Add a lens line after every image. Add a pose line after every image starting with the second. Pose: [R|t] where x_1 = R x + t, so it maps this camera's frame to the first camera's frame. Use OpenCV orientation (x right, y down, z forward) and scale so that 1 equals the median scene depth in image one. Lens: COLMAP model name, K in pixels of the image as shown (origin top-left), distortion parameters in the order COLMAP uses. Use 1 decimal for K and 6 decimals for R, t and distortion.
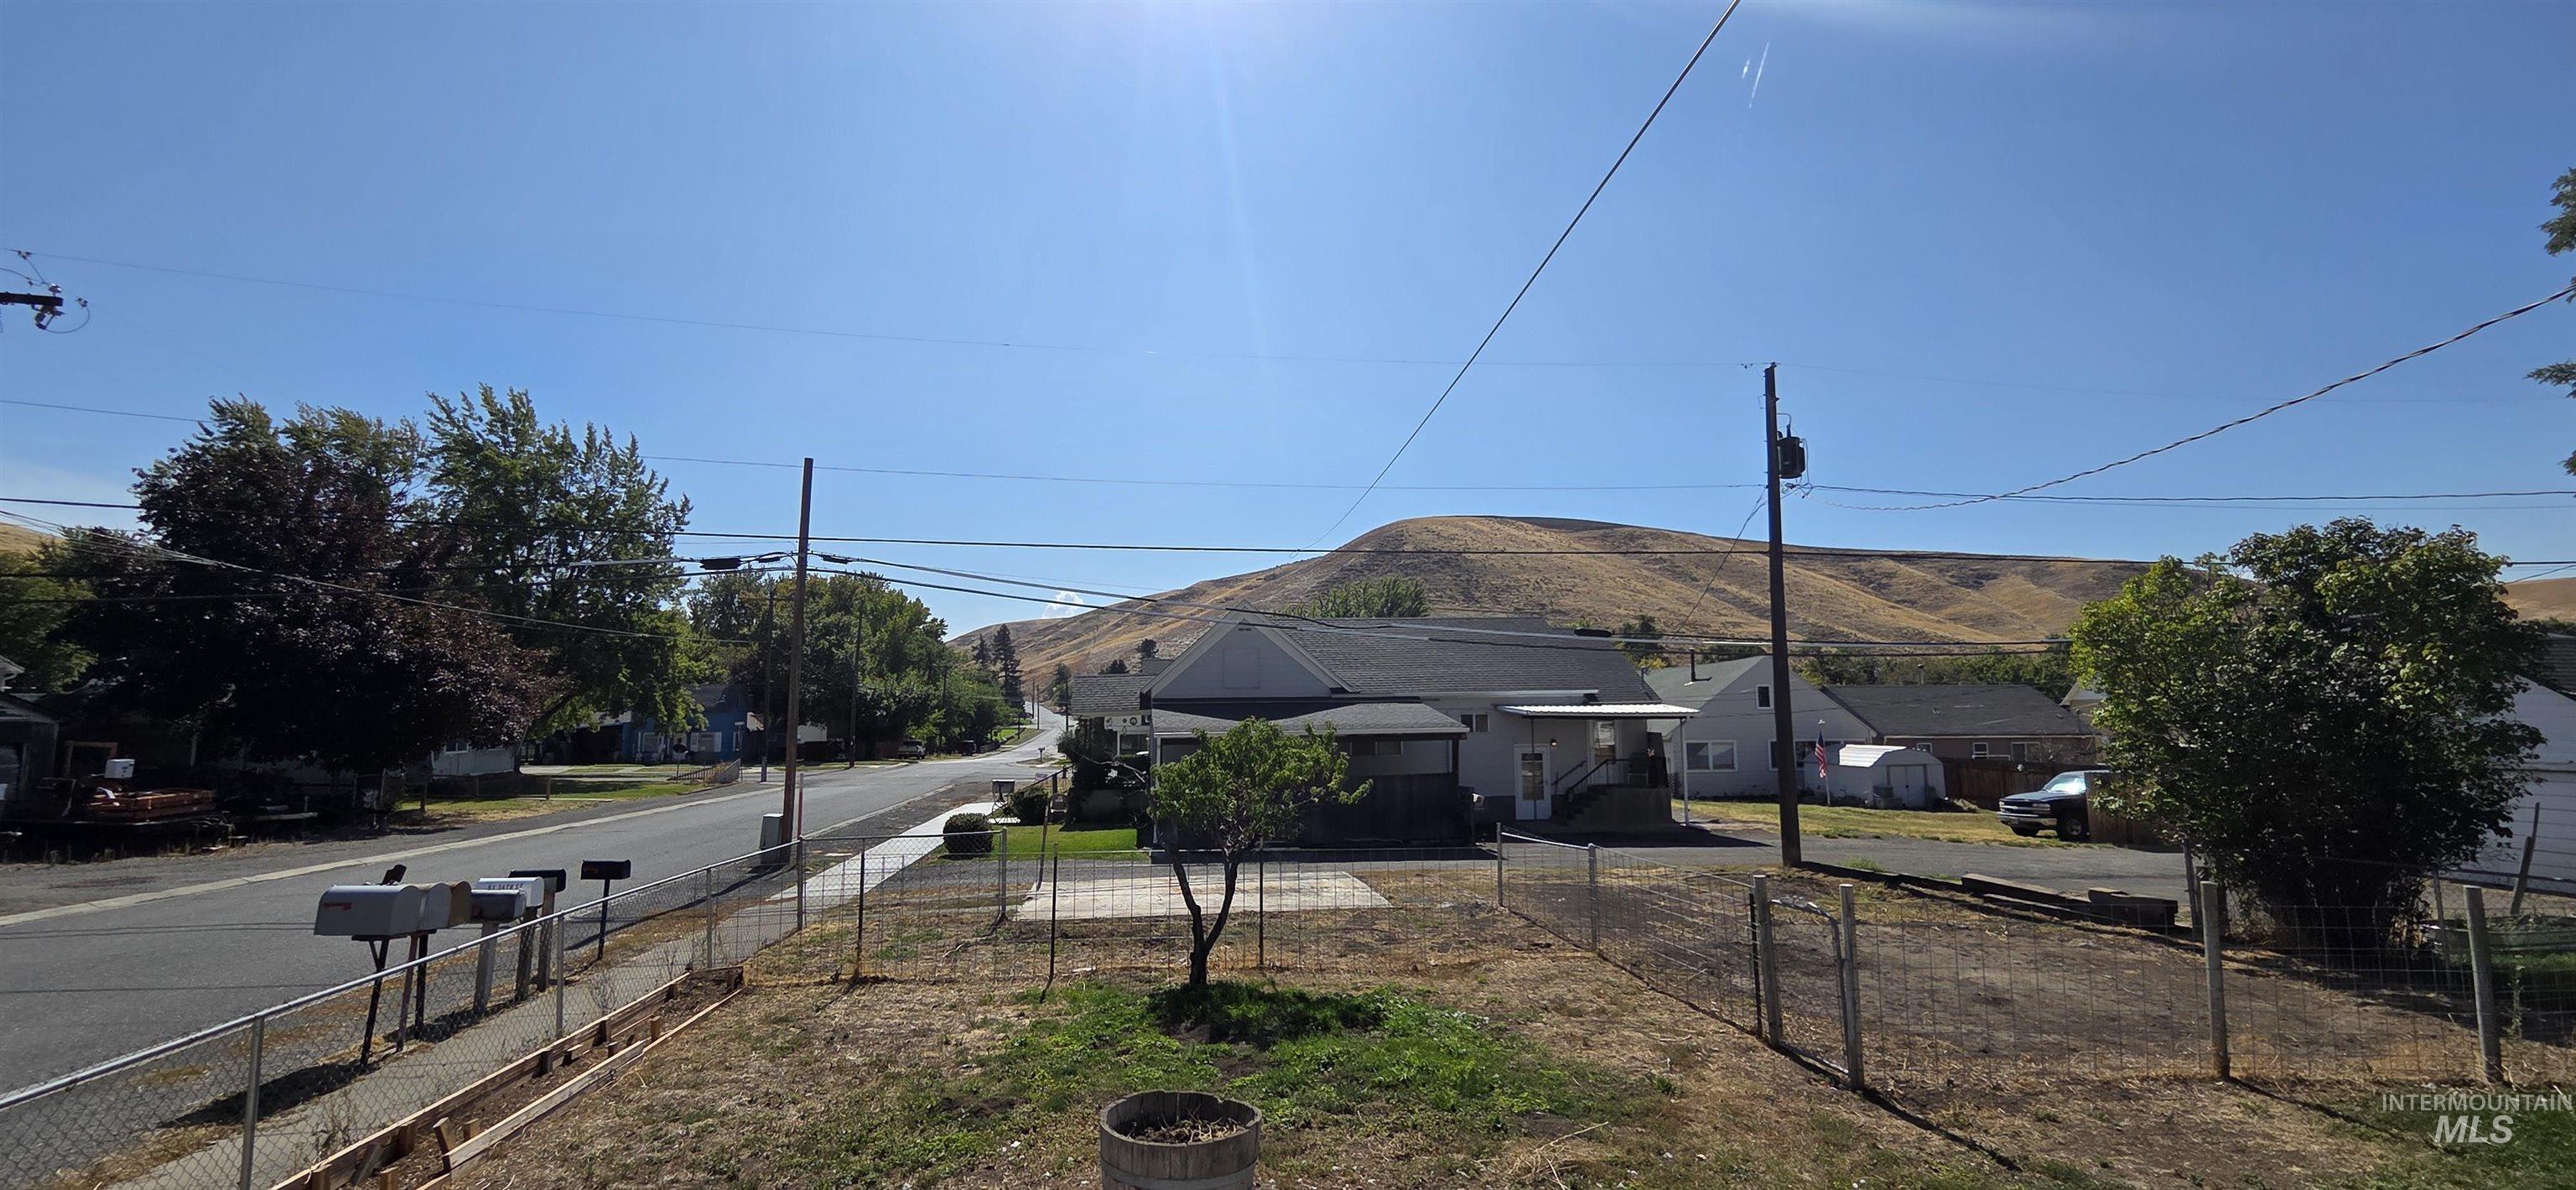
lens RADIAL K [[1057.6, 0, 1279.1], [0, 1057.6, 598.4], [0, 0, 1]] dist [0.005078, -0.000317]
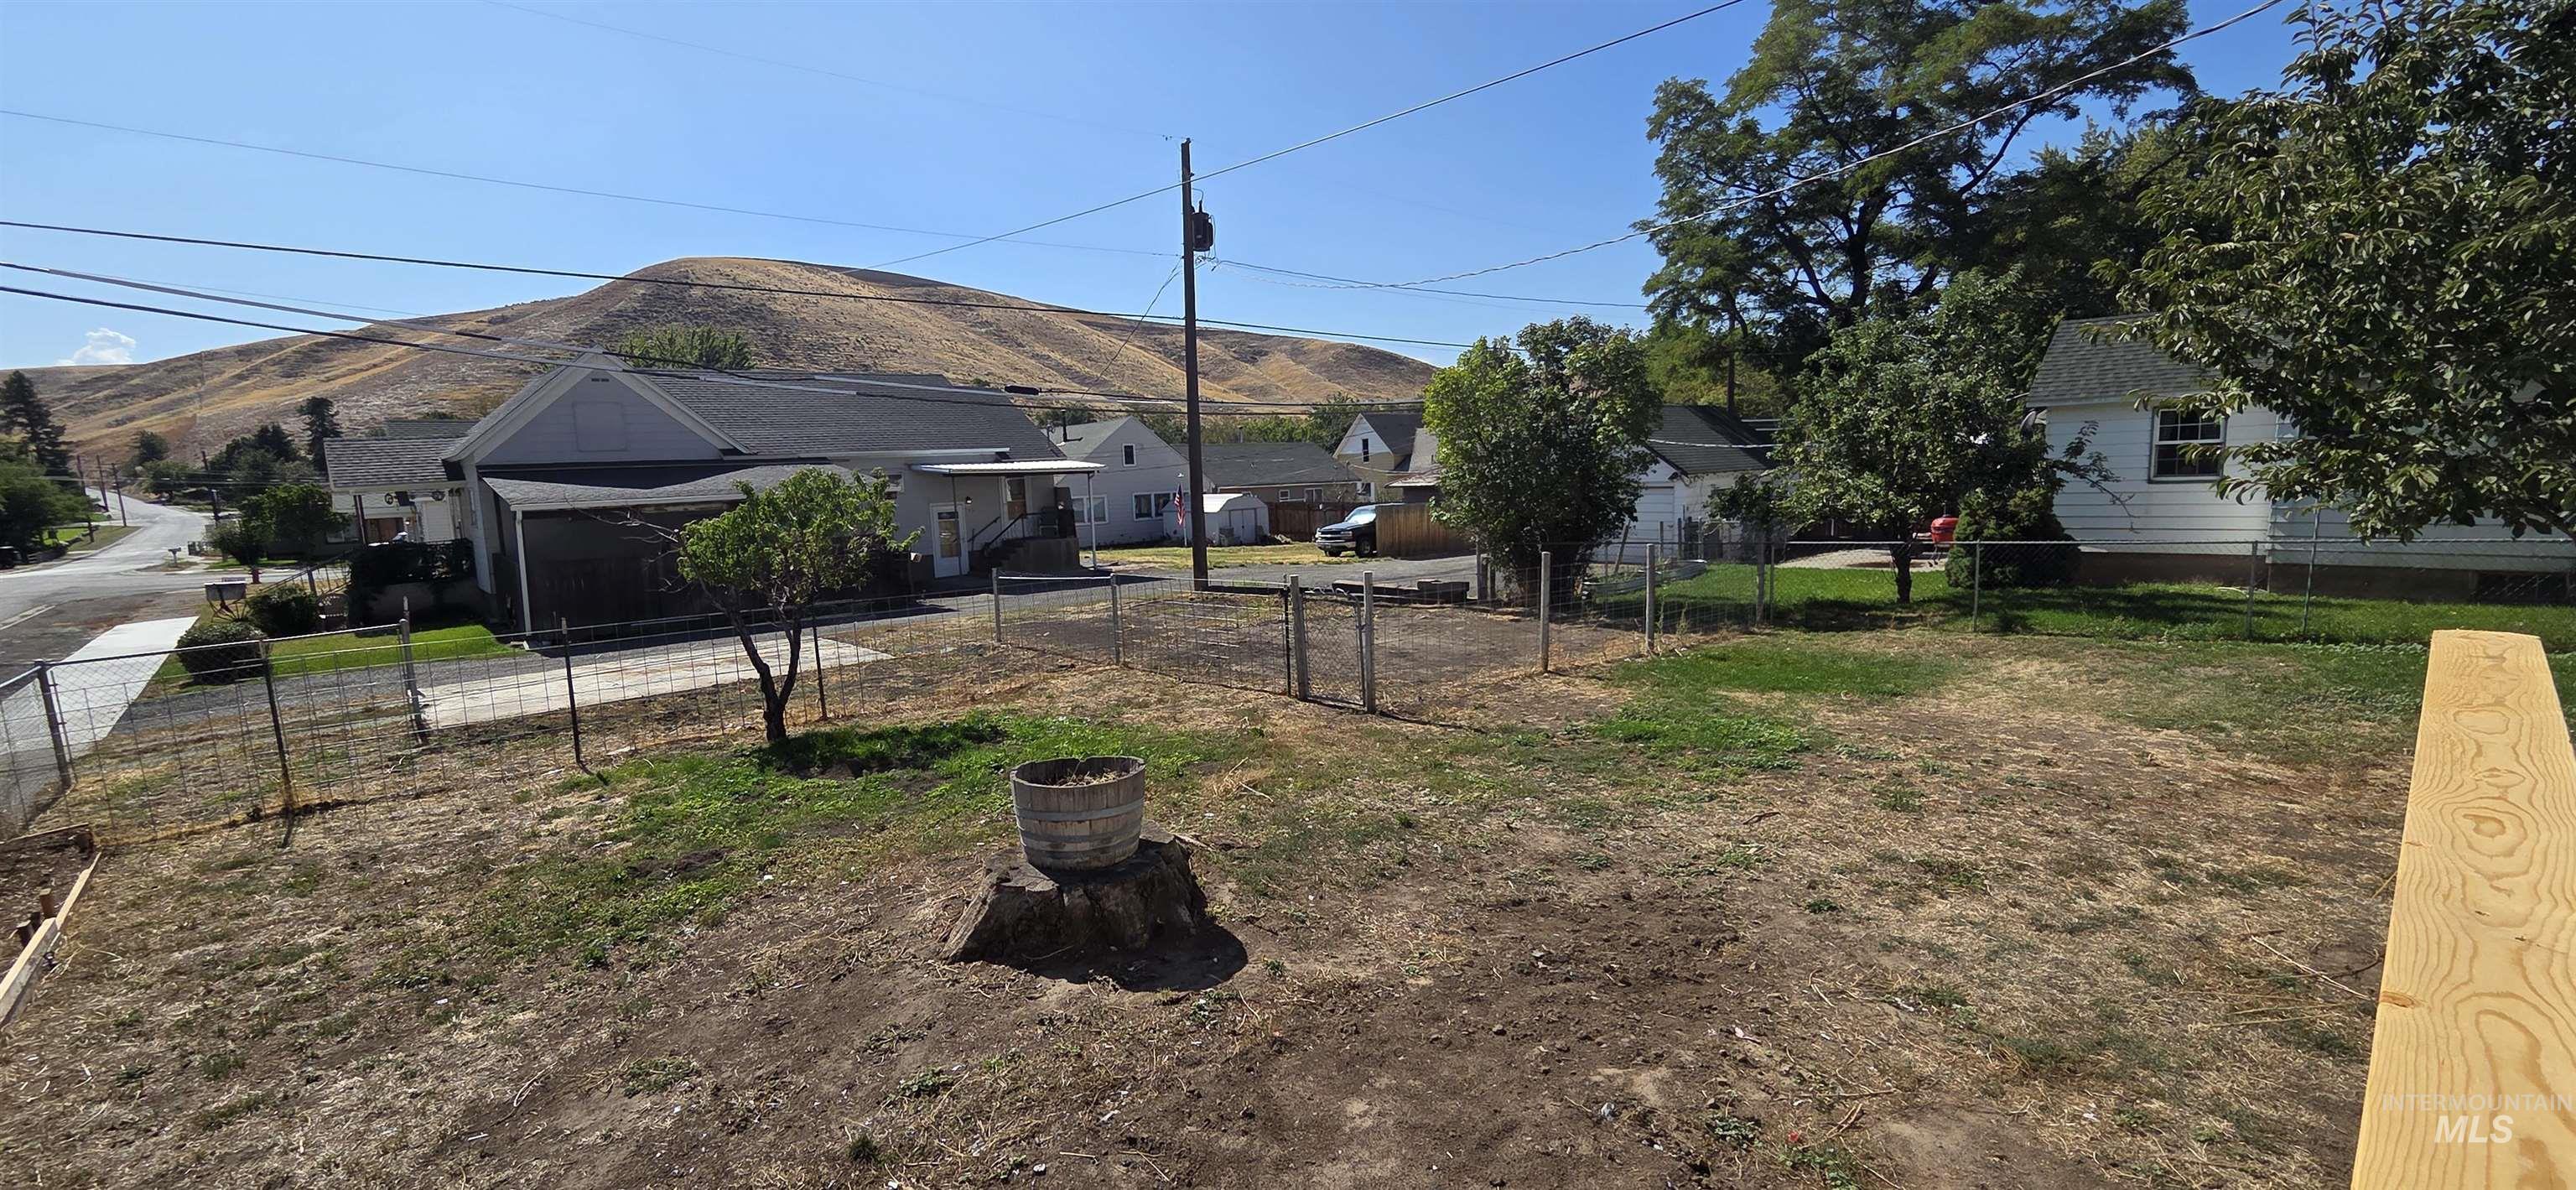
lens RADIAL K [[1057.6, 0, 1279.1], [0, 1057.6, 598.4], [0, 0, 1]] dist [0.005078, -0.000317]
pose [[0.823576, -0.092219, 0.559659, -0.106532], [-0.032604, 0.977366, 0.209026, 0.007740], [-0.566268, -0.190396, 0.801929, -0.009852]]
